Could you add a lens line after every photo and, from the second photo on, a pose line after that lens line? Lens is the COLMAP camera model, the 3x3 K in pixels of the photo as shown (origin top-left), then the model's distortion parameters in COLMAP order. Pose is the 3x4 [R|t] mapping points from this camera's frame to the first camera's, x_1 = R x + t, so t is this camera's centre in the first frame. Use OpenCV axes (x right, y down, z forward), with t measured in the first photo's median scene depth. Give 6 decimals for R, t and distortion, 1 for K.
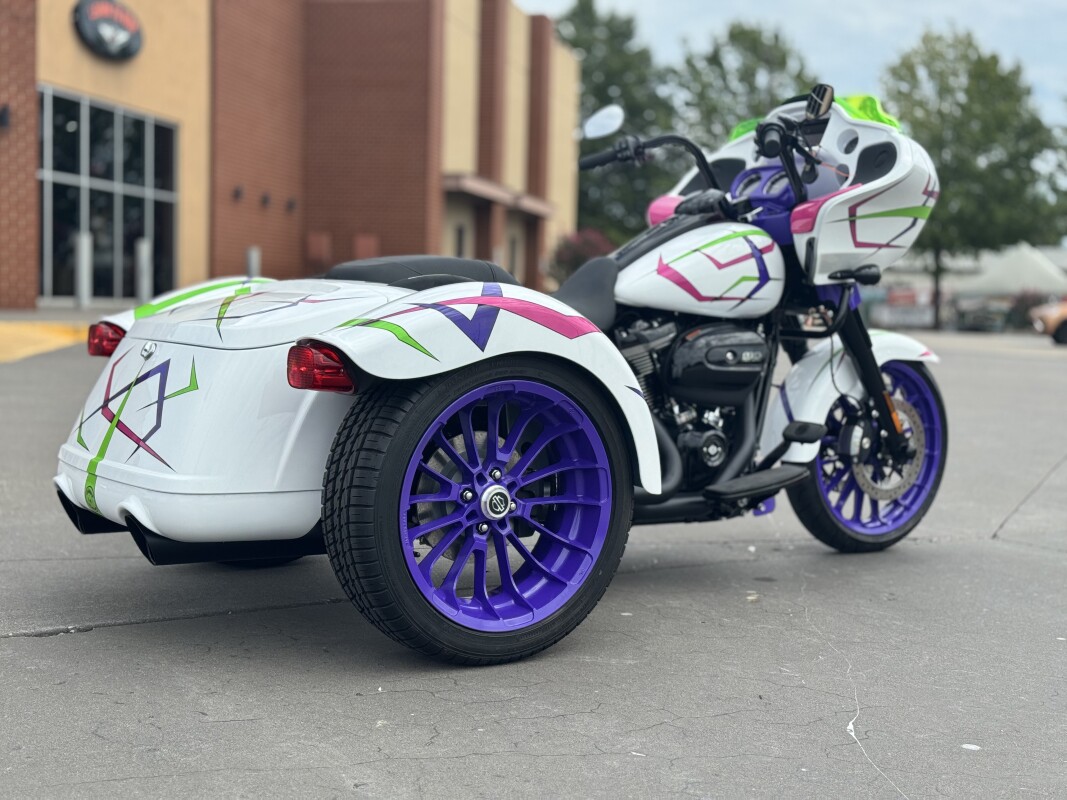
lens RADIAL K [[1488.4, 0, 533.5], [0, 1488.4, 400.0], [0, 0, 1]] dist [0.156578, -0.011462]
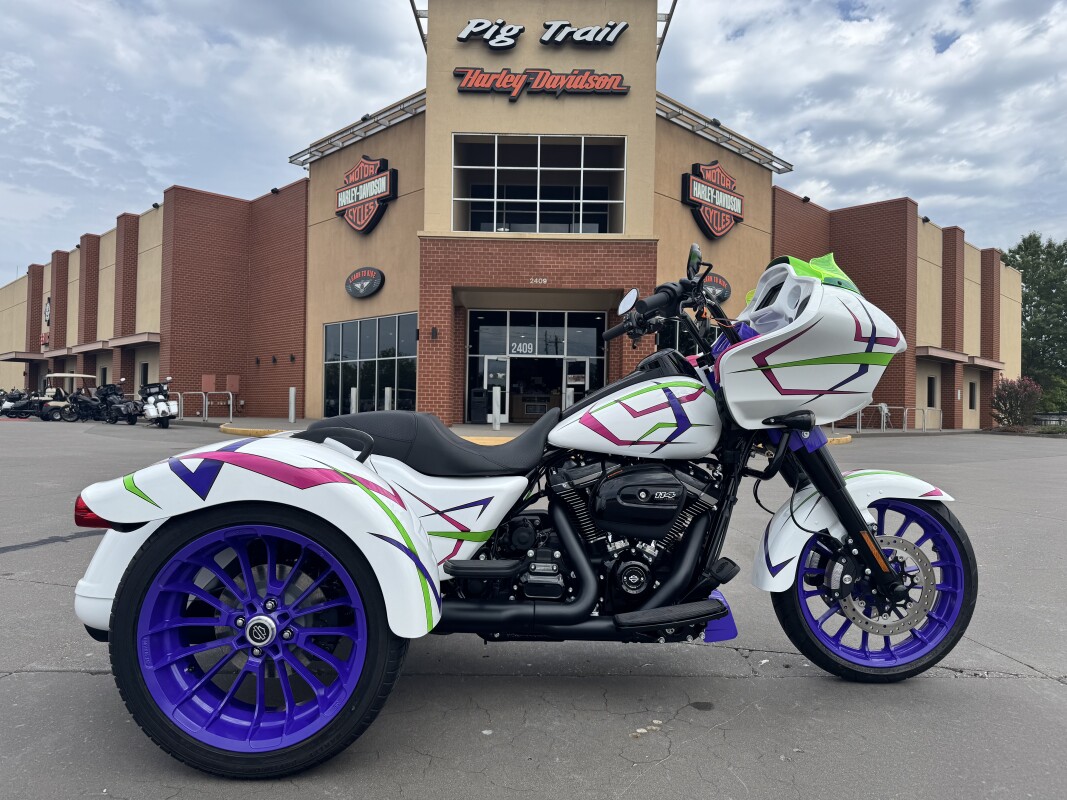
lens RADIAL K [[740.1, 0, 533.5], [0, 740.1, 400.0], [0, 0, 1]] dist [0.151064, -0.253028]
pose [[0.841116, -0.023628, -0.540338, 0.361649], [-0.027823, 0.995832, -0.086857, -0.048757], [0.540138, 0.088090, 0.836953, 0.479255]]
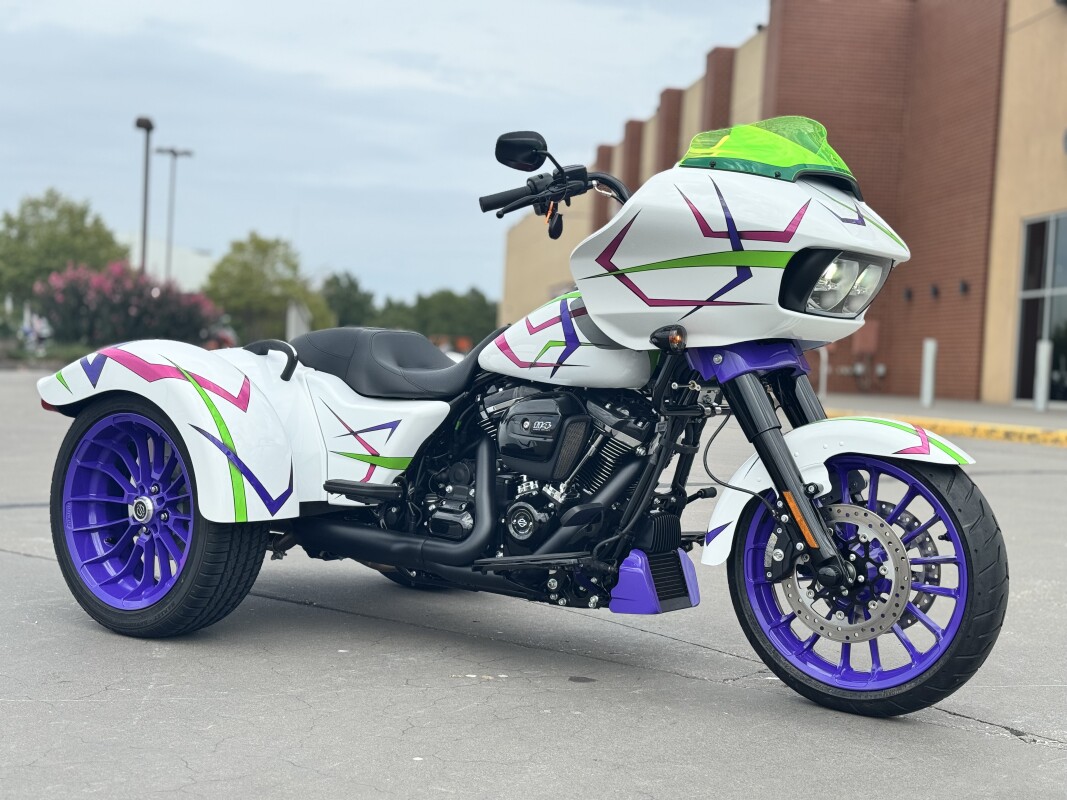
lens RADIAL K [[1488.4, 0, 533.5], [0, 1488.4, 400.0], [0, 0, 1]] dist [0.156578, -0.011462]
pose [[0.330119, 0.009959, -0.943887, 1.017198], [-0.102752, 0.994382, -0.025445, -0.021045], [0.938330, 0.105386, 0.329288, 0.684127]]
